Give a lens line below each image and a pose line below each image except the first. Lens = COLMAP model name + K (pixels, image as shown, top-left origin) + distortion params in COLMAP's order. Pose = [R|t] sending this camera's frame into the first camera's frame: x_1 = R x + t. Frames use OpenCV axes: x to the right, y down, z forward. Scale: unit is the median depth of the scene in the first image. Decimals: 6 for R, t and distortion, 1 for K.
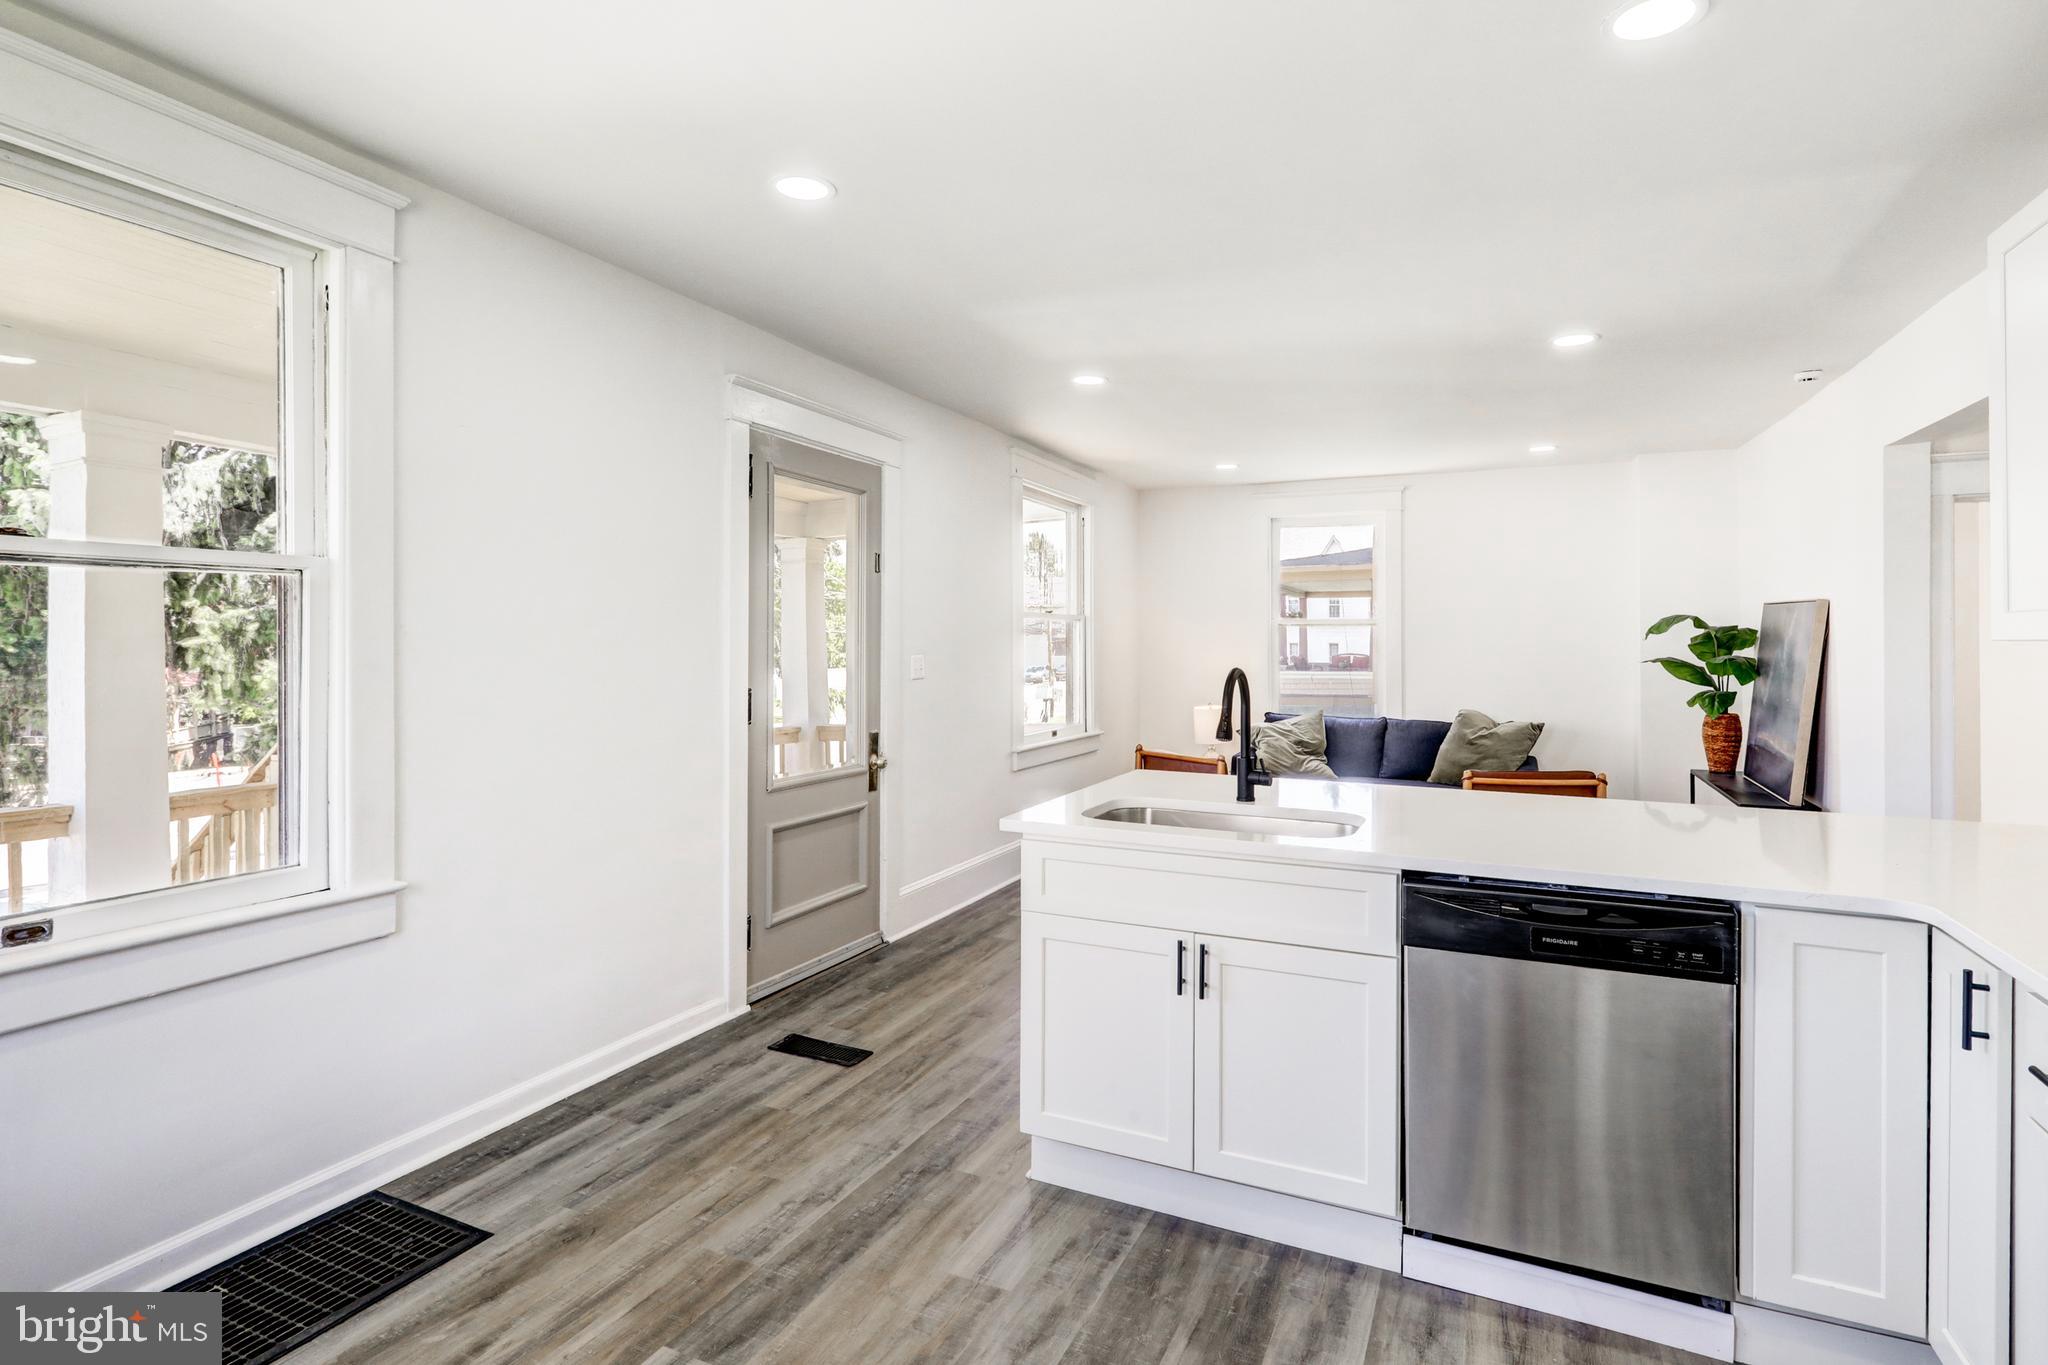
lens RADIAL K [[1044.1, 0, 1021.1], [0, 1044.1, 632.9], [0, 0, 1]] dist [-0.001422, 0.002374]
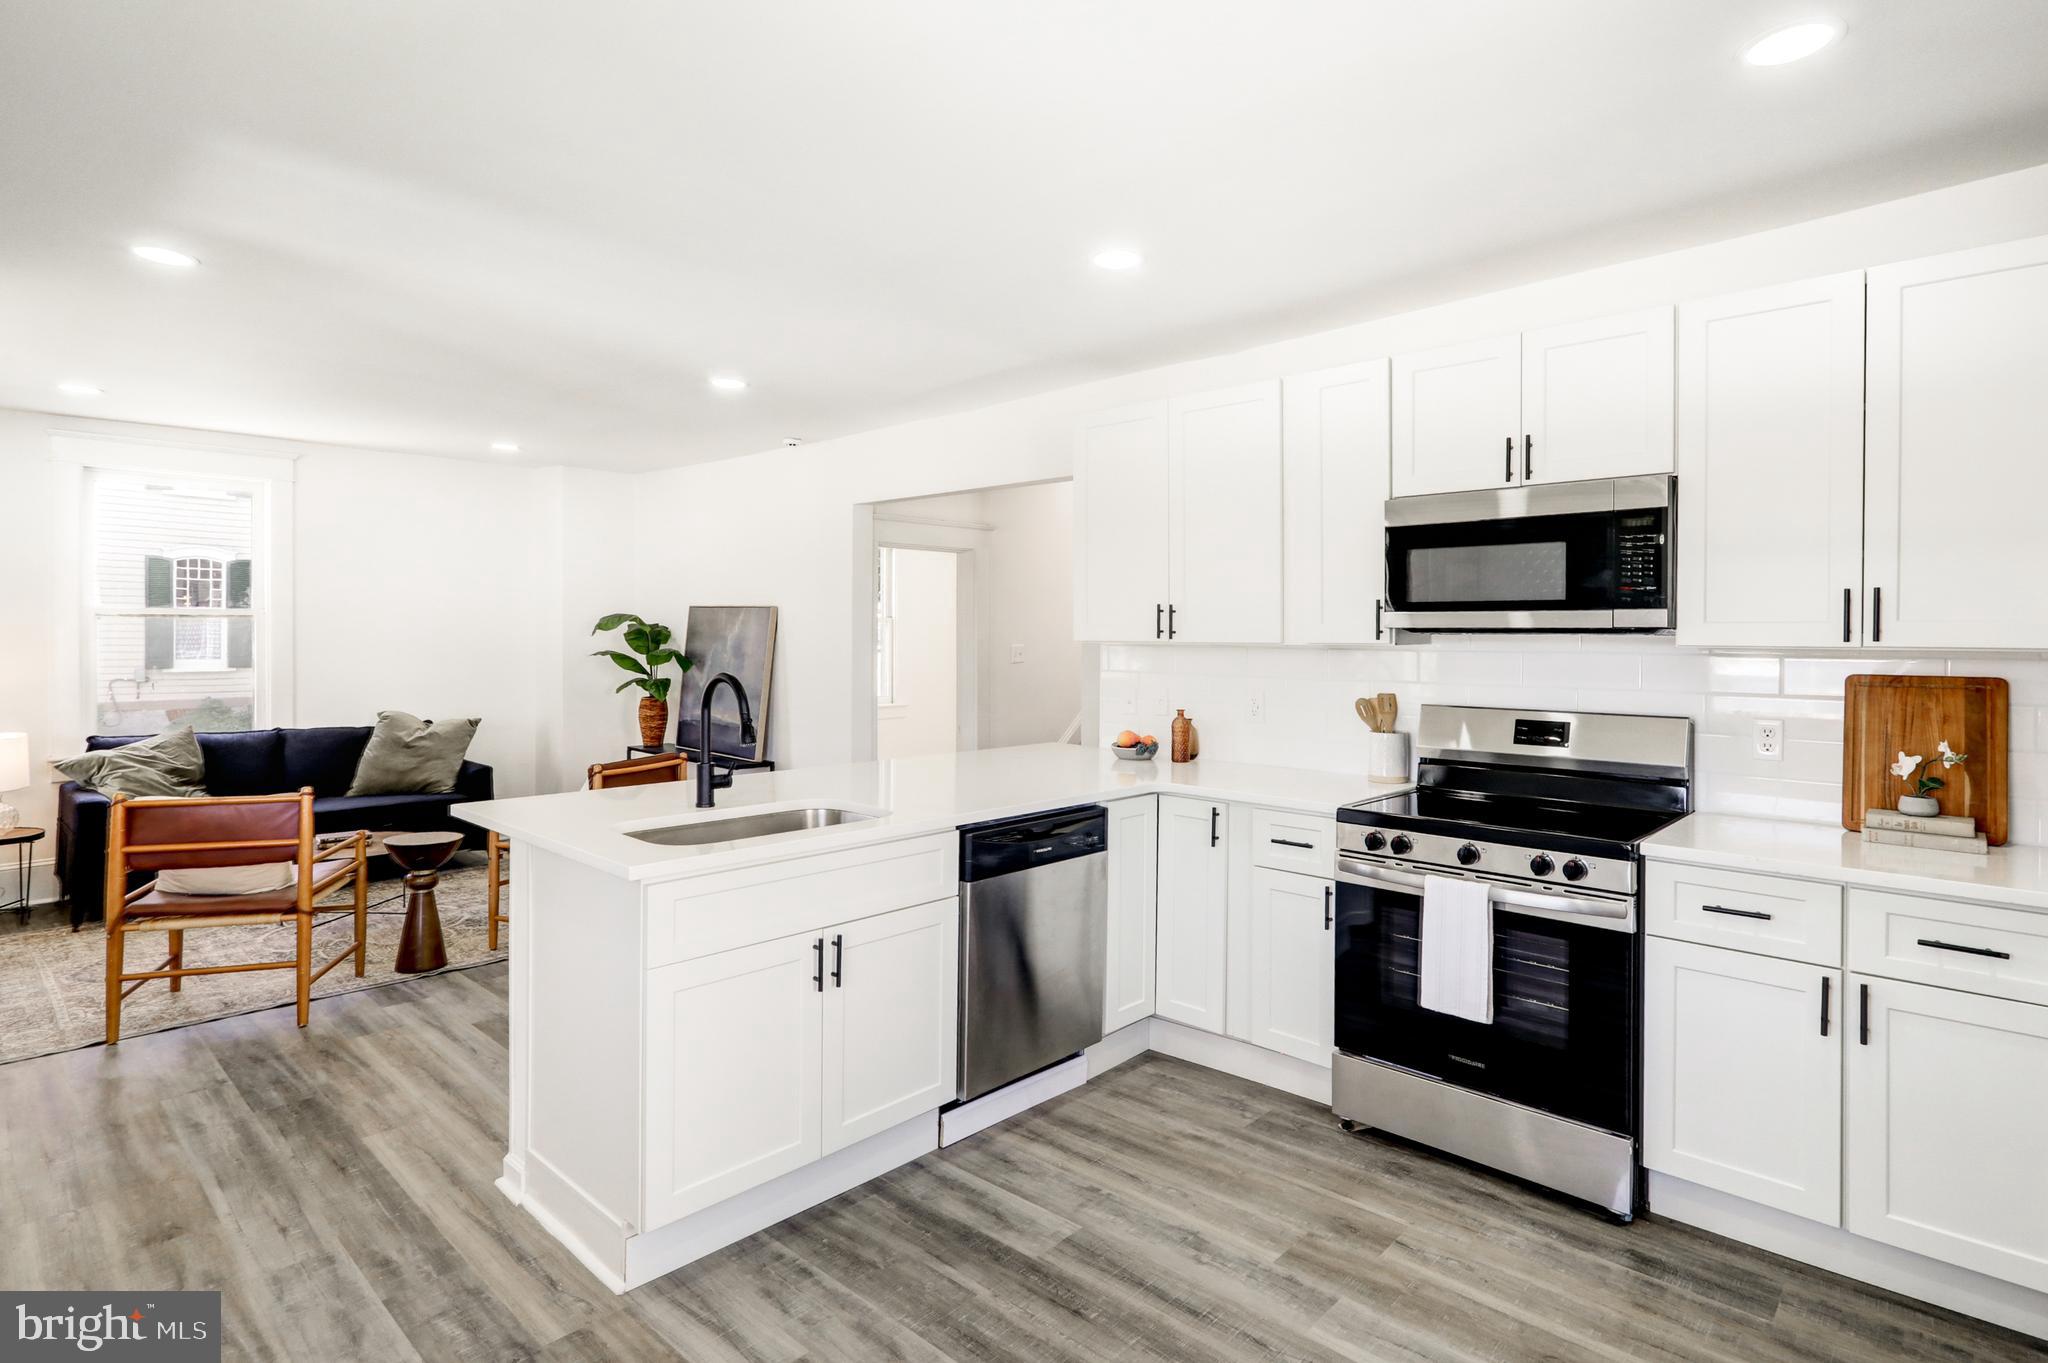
lens RADIAL K [[1044.1, 0, 1035.4], [0, 1044.1, 630.8], [0, 0, 1]] dist [-0.001422, 0.002374]
pose [[0.308441, -0.000123, 0.951244, -0.480047], [-0.009011, 0.999955, 0.003051, -0.008913], [-0.951201, -0.009512, 0.308425, 0.304667]]
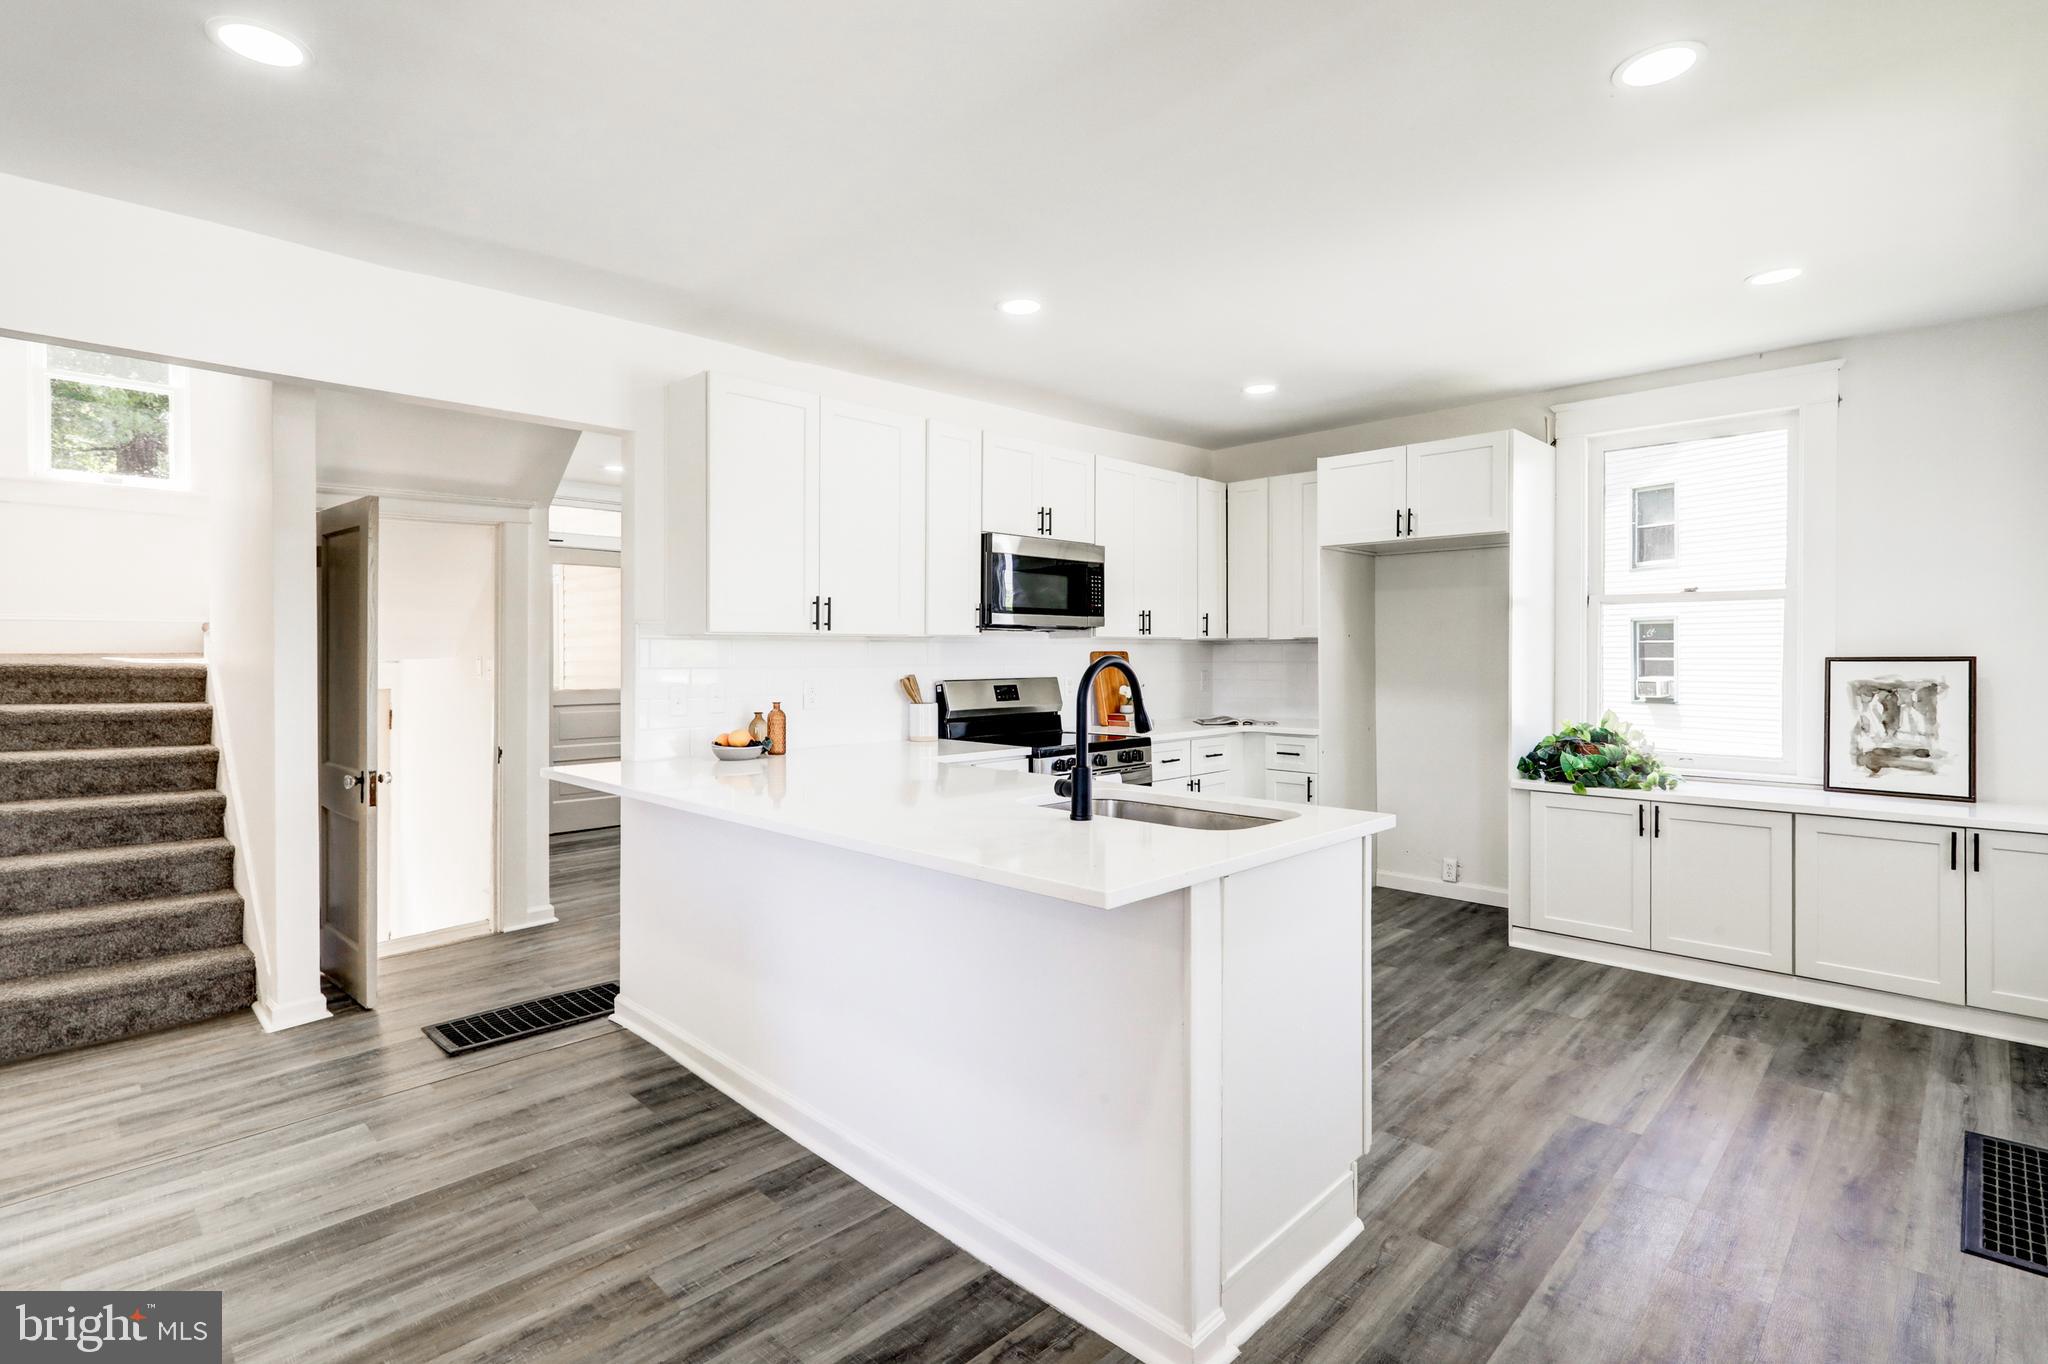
lens RADIAL K [[975.3, 0, 1014.0], [0, 975.3, 654.5], [0, 0, 1]] dist [0.001027, 0.000941]
pose [[-0.940095, -0.003461, 0.340894, 0.002336], [-0.003885, 0.999992, -0.000561, 0.023506], [-0.340890, -0.001851, -0.940102, 1.325566]]
